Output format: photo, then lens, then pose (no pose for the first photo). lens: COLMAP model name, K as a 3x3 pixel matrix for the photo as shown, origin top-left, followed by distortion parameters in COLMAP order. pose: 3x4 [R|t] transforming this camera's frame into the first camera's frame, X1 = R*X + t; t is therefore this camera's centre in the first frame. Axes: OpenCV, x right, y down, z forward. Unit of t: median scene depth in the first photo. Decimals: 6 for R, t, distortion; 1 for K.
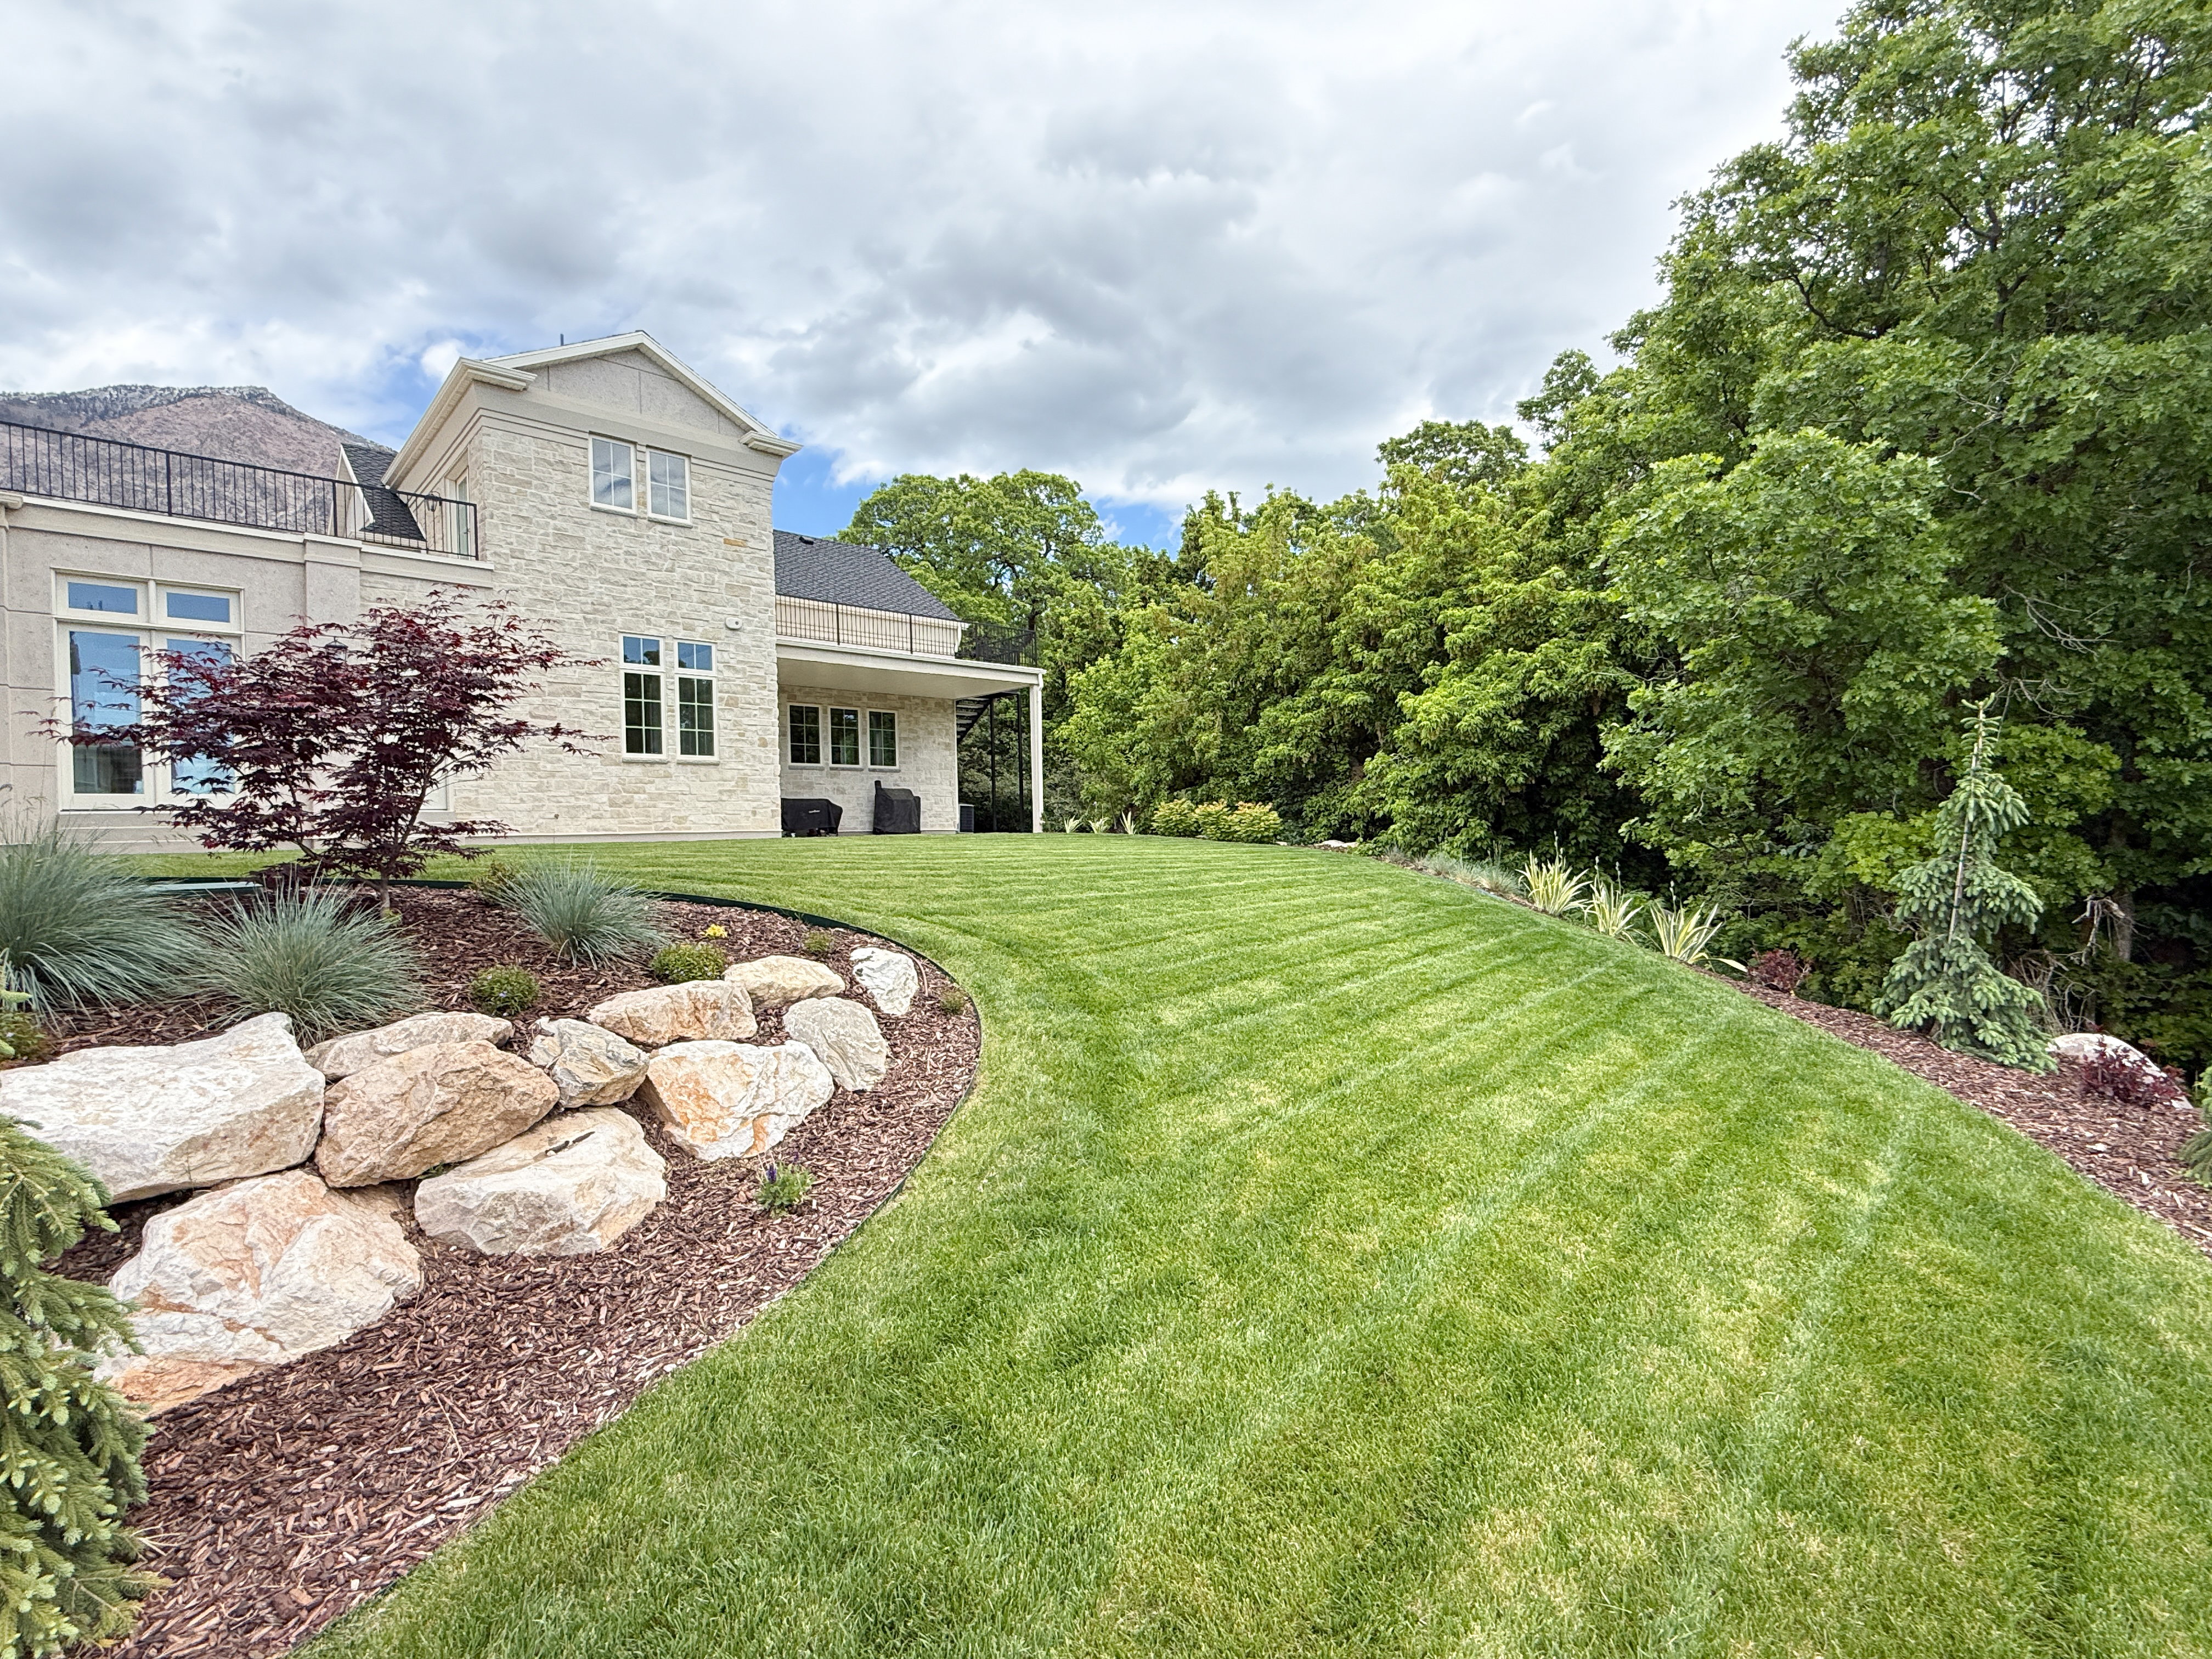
lens RADIAL K [[1030.0, 0, 1111.5], [0, 1030.0, 829.7], [0, 0, 1]] dist [0.002116, -0.000063]
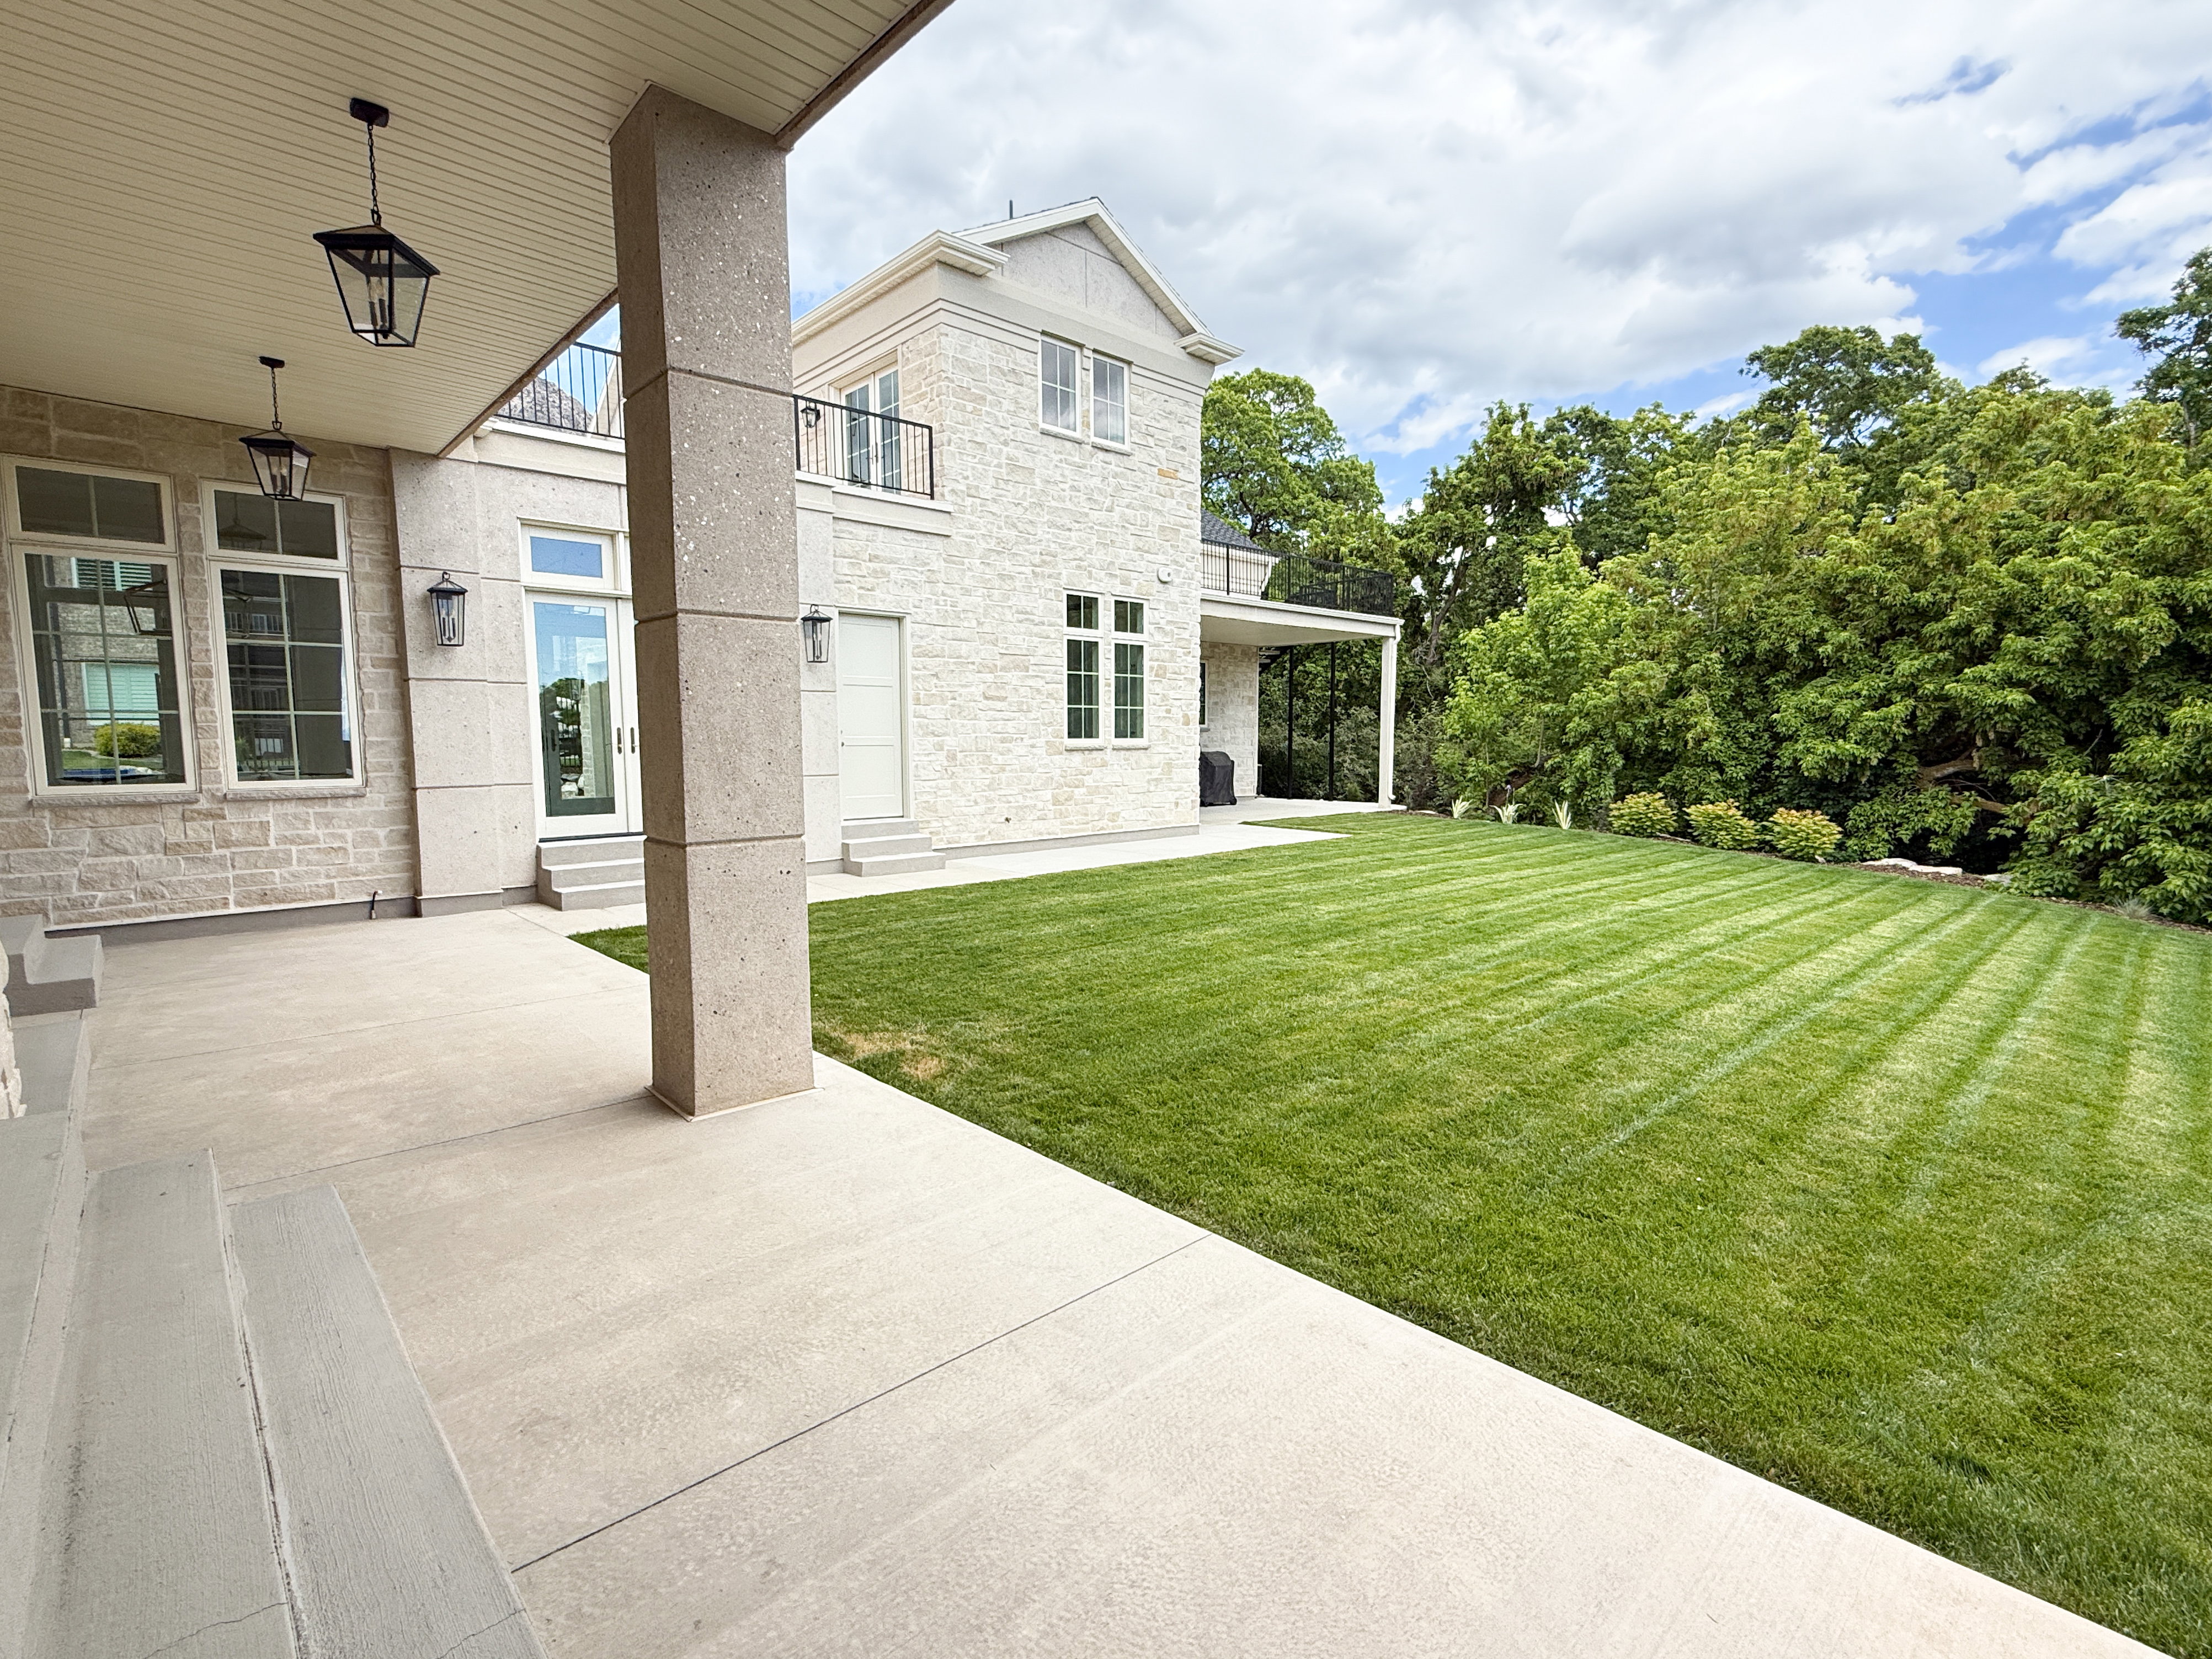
lens RADIAL K [[1030.0, 0, 1108.6], [0, 1030.0, 830.2], [0, 0, 1]] dist [0.002116, -0.000063]
pose [[0.999767, 0.021567, -0.000228, -0.416444], [-0.021450, 0.995334, 0.094077, -0.075829], [0.002256, -0.094050, 0.995565, 0.167986]]
